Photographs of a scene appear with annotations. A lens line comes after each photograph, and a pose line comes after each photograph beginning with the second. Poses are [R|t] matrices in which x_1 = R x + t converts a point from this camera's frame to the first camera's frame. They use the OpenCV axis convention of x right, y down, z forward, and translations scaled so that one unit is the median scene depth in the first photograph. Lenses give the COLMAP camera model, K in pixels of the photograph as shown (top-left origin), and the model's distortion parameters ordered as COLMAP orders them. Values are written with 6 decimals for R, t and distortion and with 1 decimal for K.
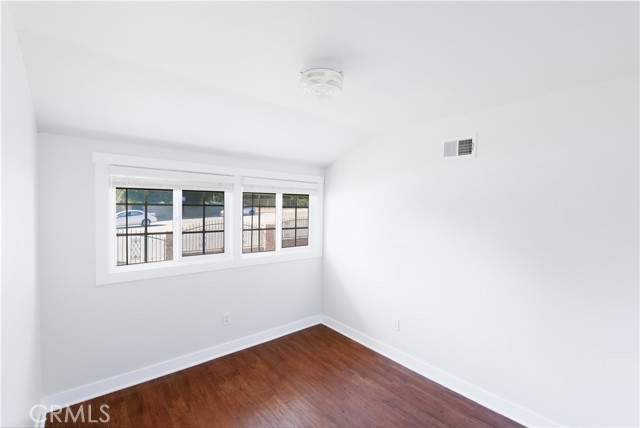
lens RADIAL K [[276.0, 0, 320.7], [0, 276.0, 212.7], [0, 0, 1]] dist [0.003483, -0.001091]
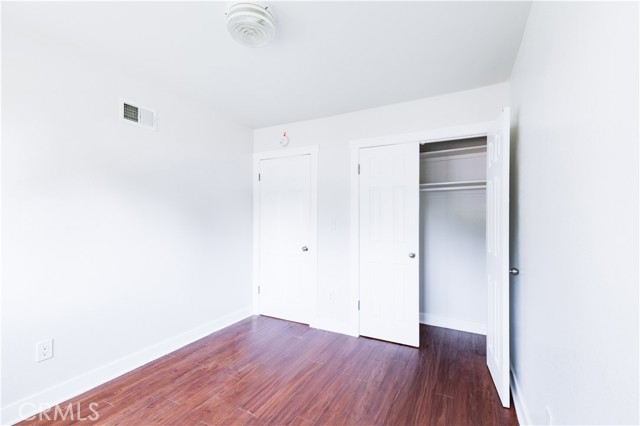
lens RADIAL K [[280.9, 0, 322.4], [0, 280.9, 216.7], [0, 0, 1]] dist [-0.000112, -0.003451]
pose [[-0.377215, -0.014637, 0.926010, -0.685878], [0.006248, 0.999812, 0.018349, 0.119919], [-0.926105, 0.012707, -0.377053, 0.825004]]
